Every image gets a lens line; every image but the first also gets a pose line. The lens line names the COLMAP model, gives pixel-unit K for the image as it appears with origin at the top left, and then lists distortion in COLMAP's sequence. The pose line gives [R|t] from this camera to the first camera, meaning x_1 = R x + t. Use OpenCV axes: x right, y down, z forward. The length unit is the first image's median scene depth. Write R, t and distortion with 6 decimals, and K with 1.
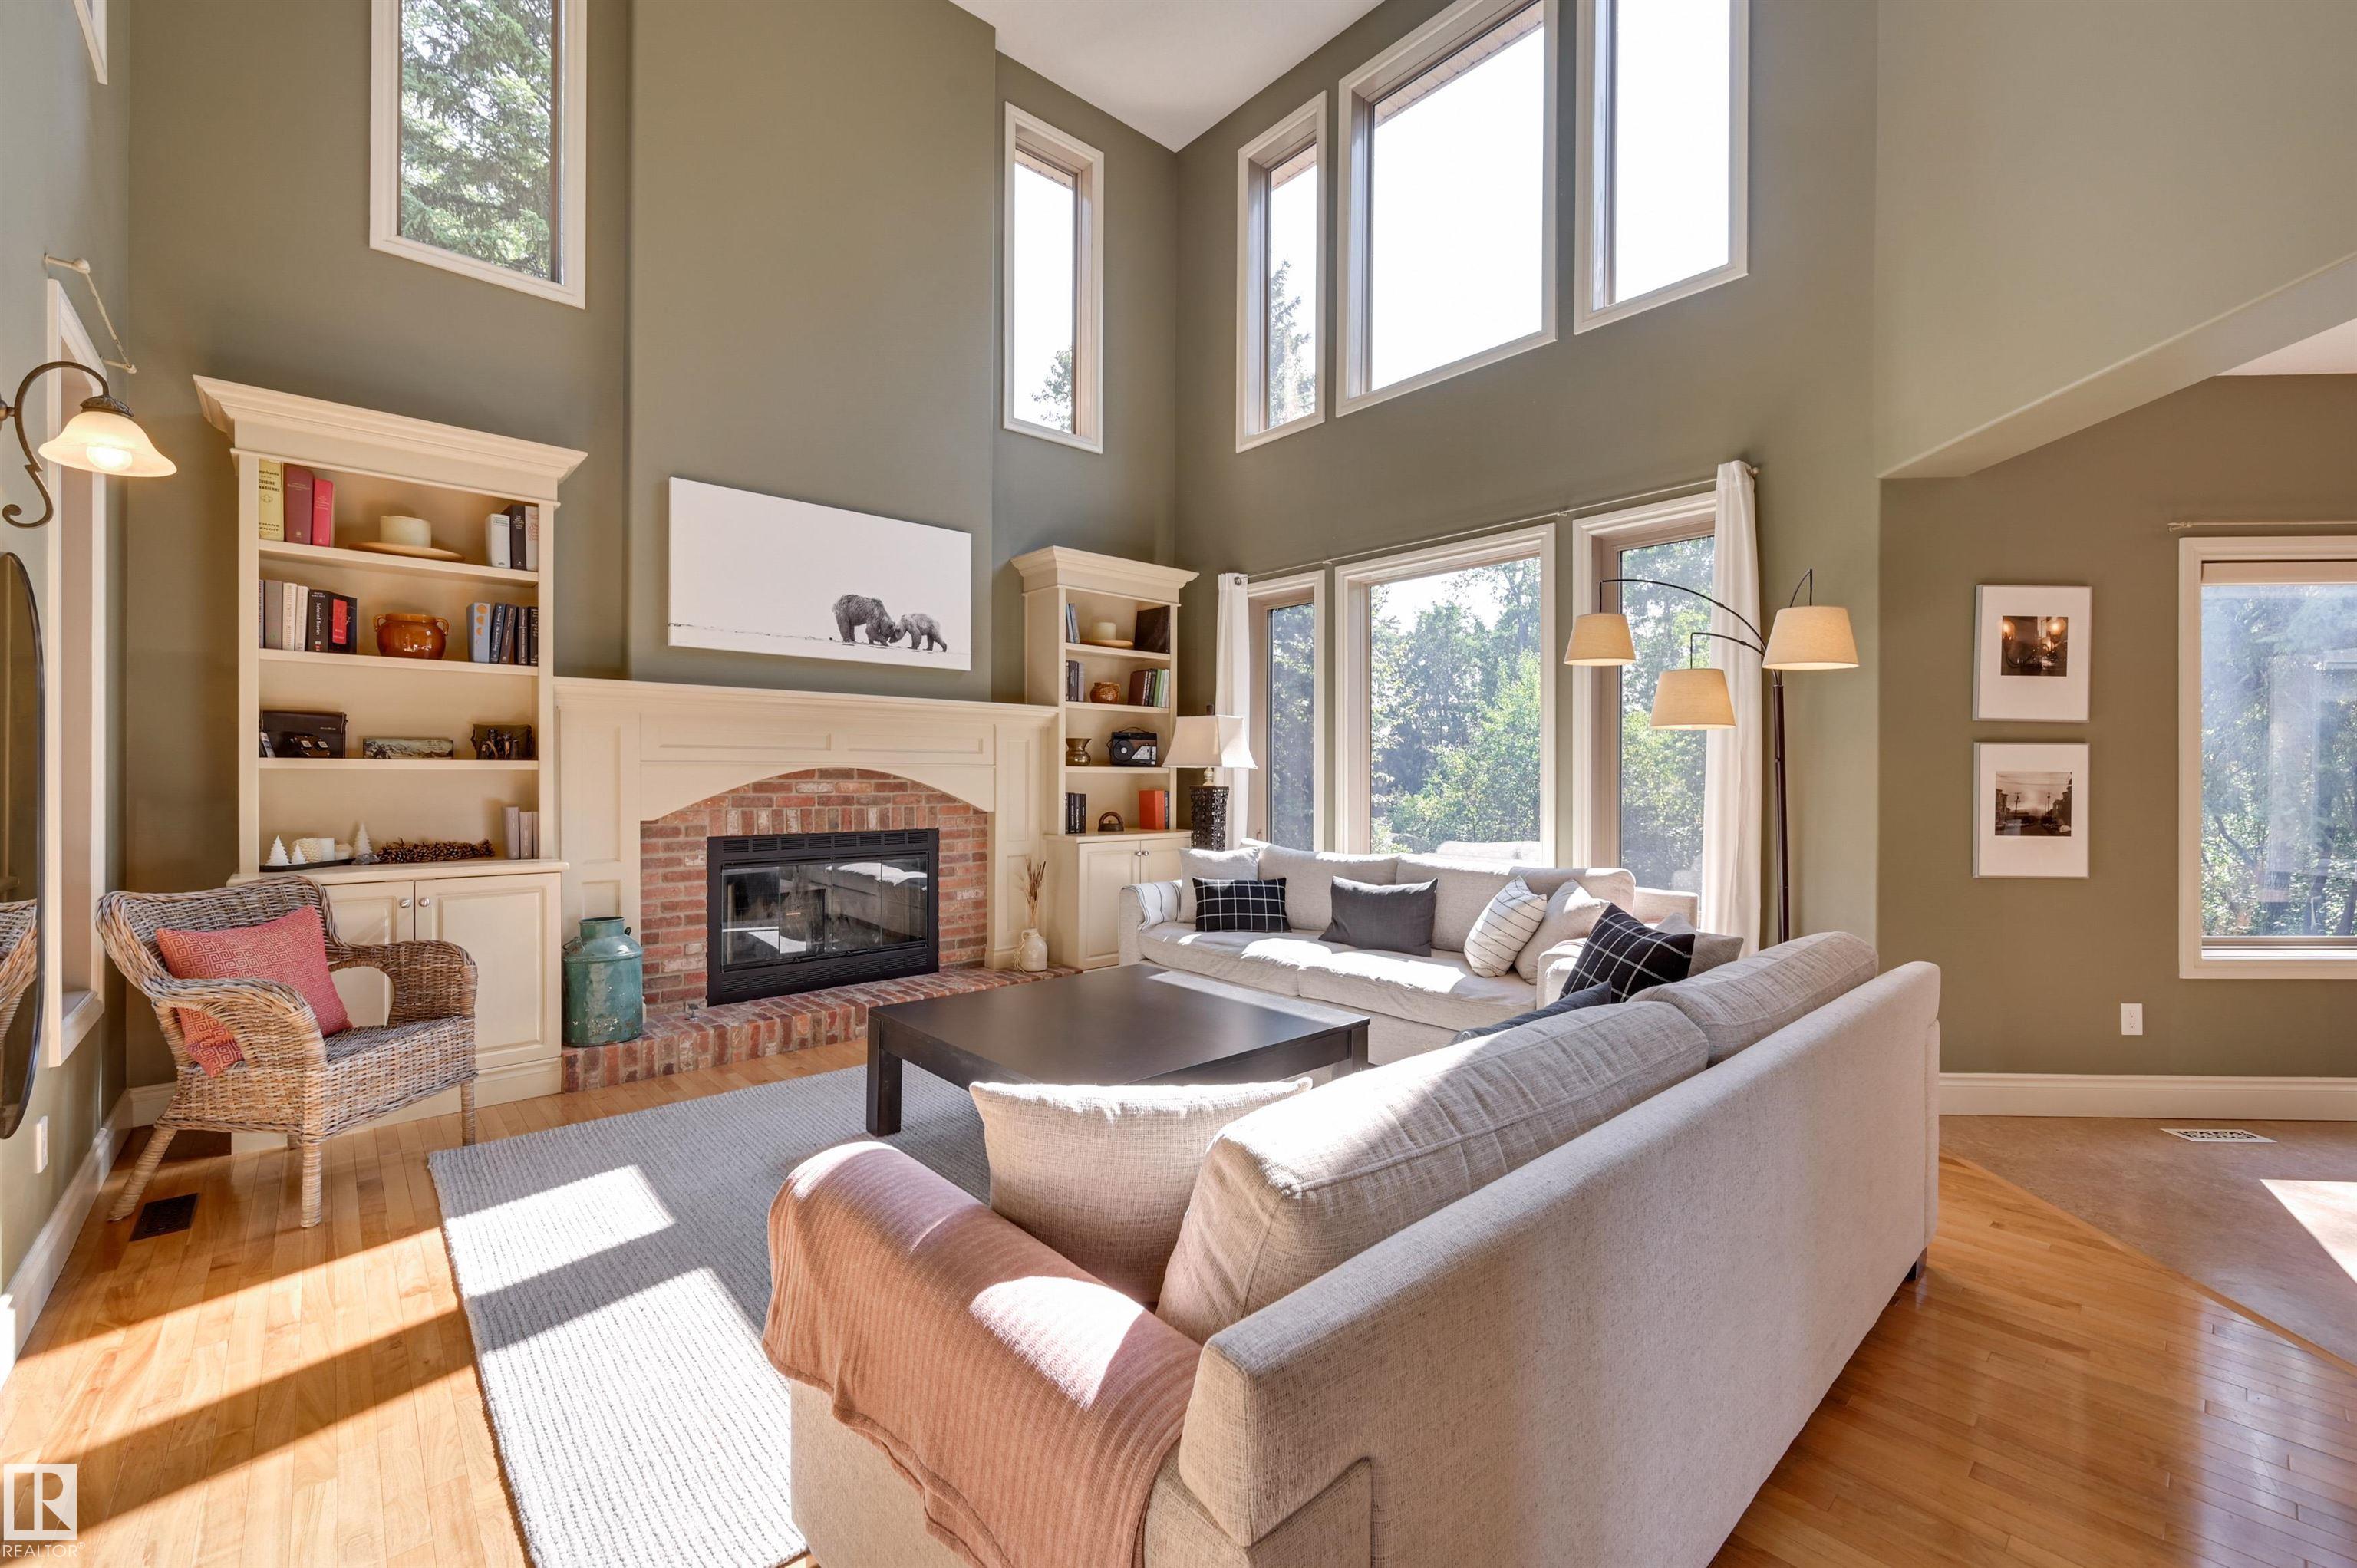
lens RADIAL K [[965.7, 0, 1191.6], [0, 965.7, 773.5], [0, 0, 1]] dist [0.000475, 0.000126]
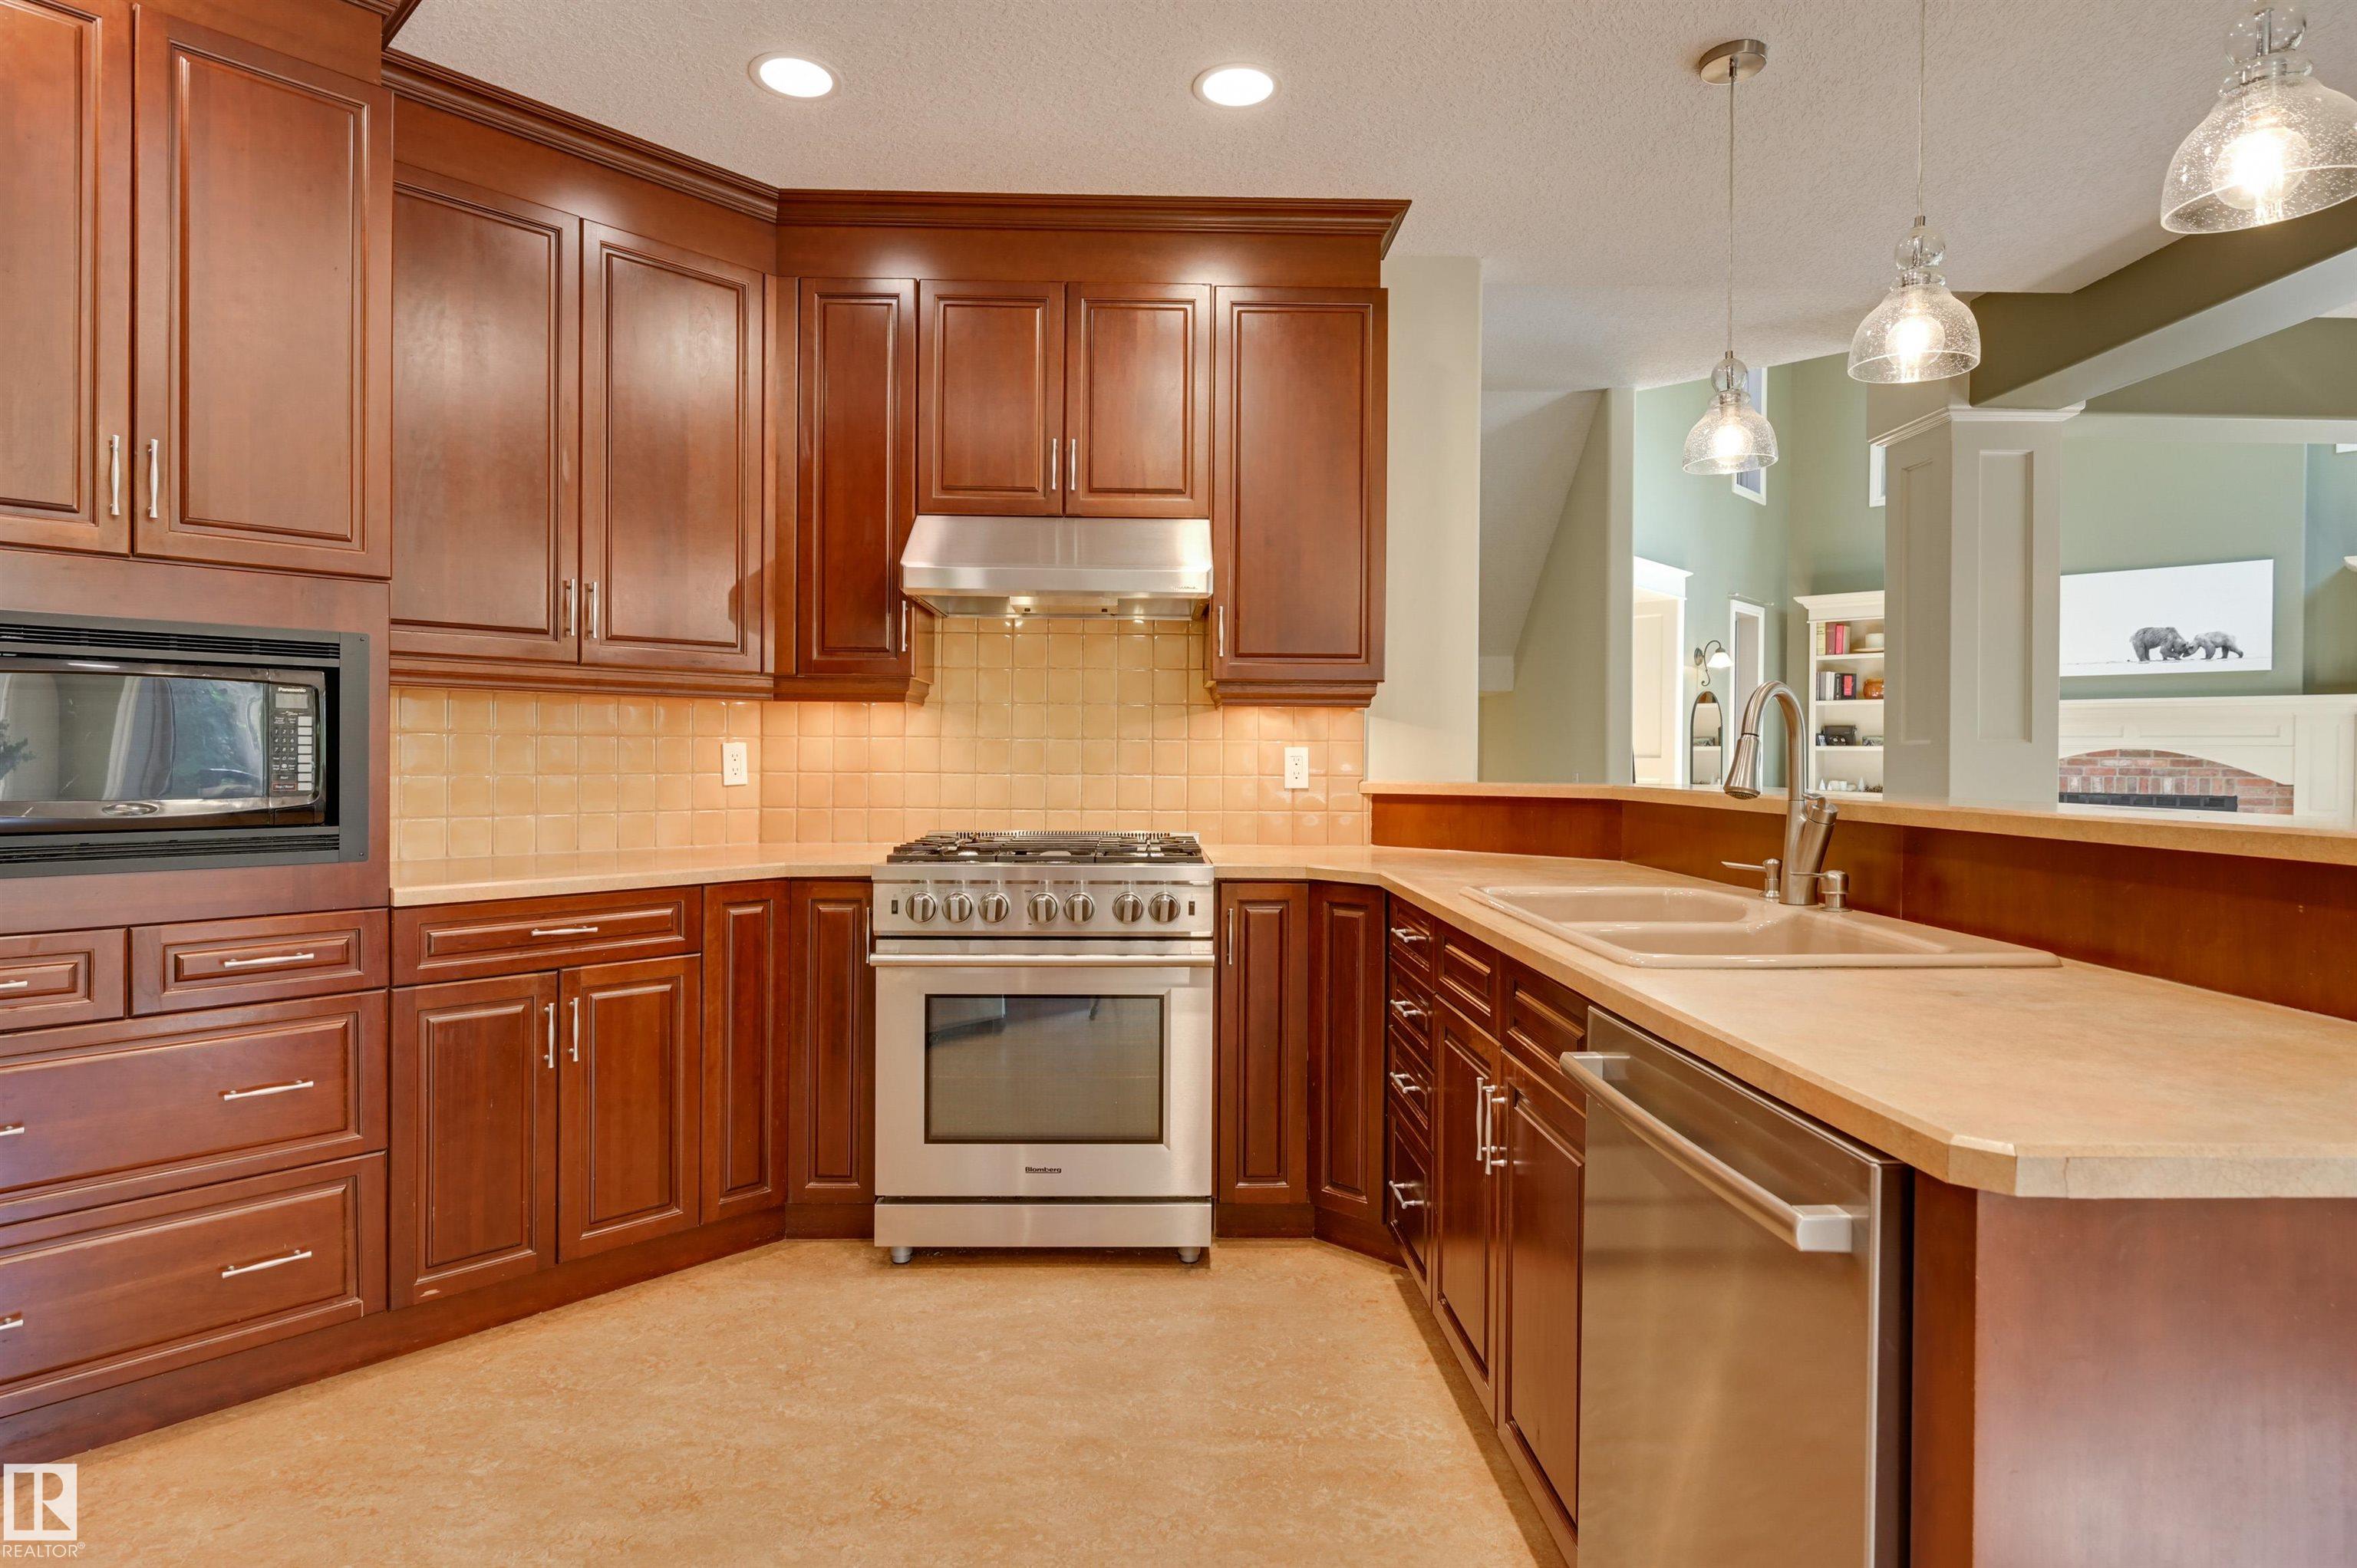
lens RADIAL K [[1292.2, 0, 1172.7], [0, 1292.2, 766.0], [0, 0, 1]] dist [0.002480, 0.001032]
pose [[0.076734, 0.003096, -0.997047, 1.469358], [-0.008724, 0.999959, 0.002434, 0.027304], [0.997013, 0.008512, 0.076758, -0.588249]]
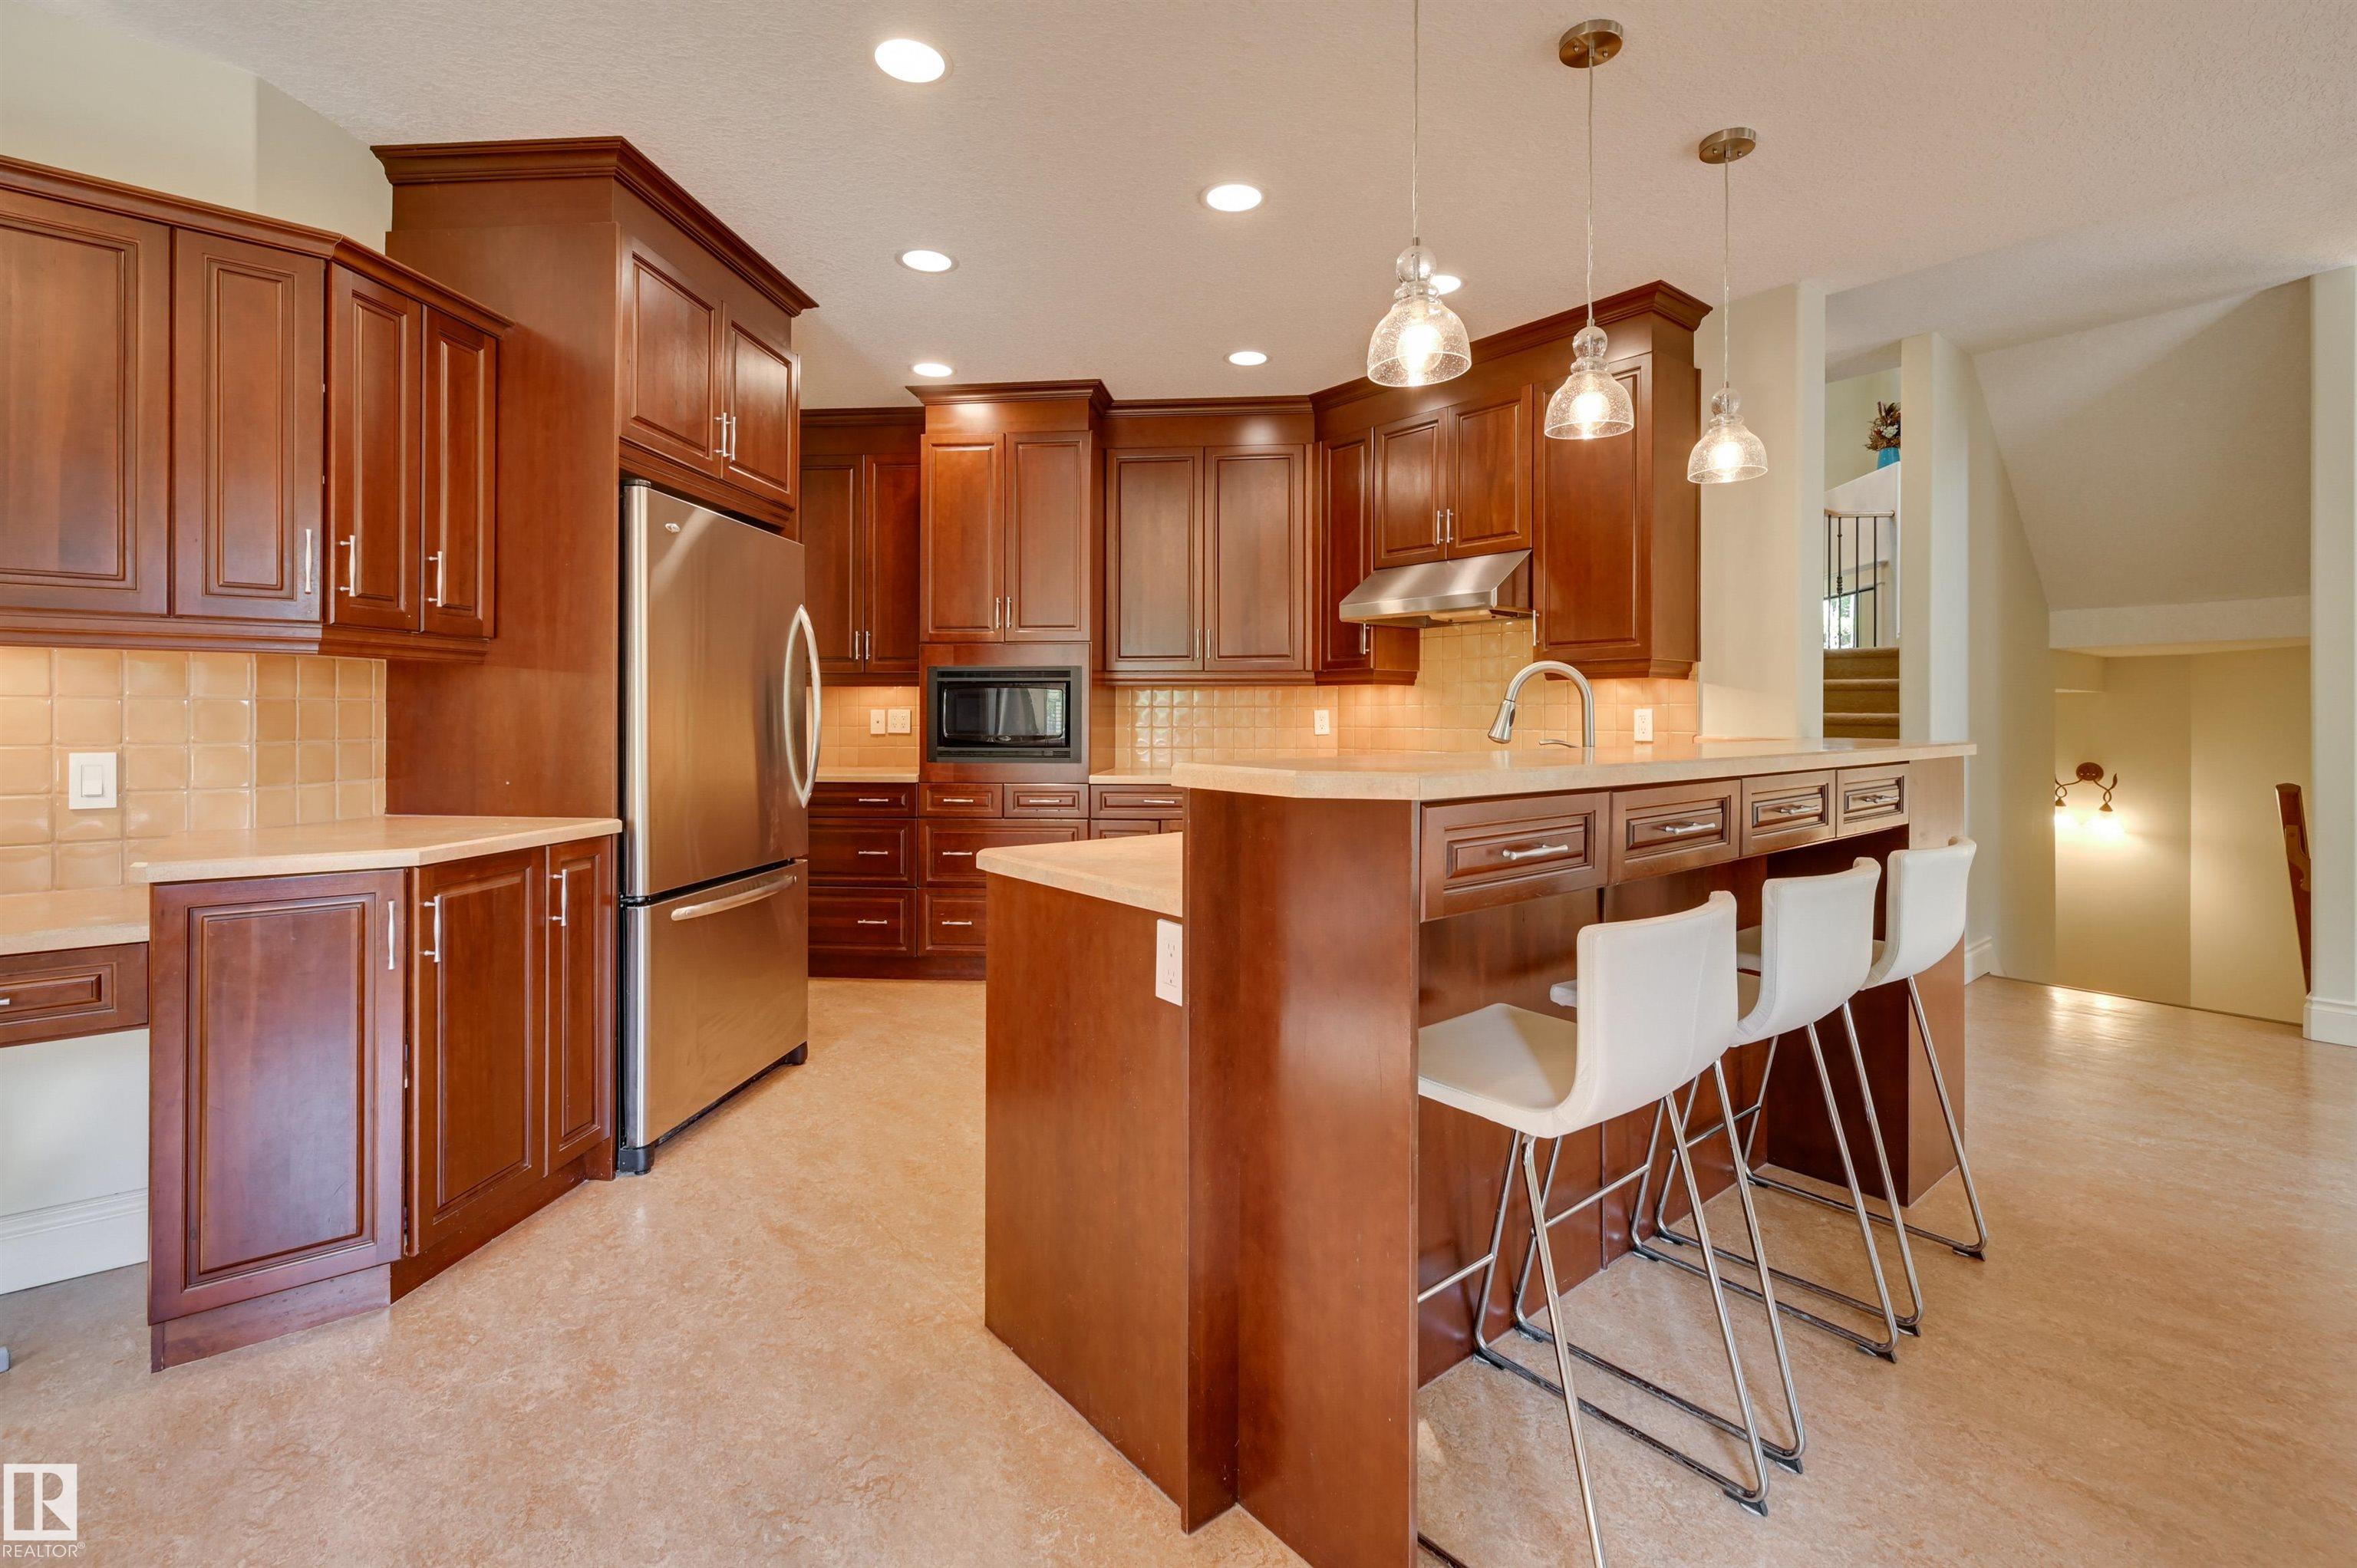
lens RADIAL K [[1047.0, 0, 1193.4], [0, 1047.0, 716.7], [0, 0, 1]] dist [0.000857, 0.000448]
pose [[-0.743582, -0.003877, -0.668634, 1.500418], [-0.005321, 0.999986, 0.000119, 0.025215], [0.668624, 0.003646, -0.743592, -0.093994]]
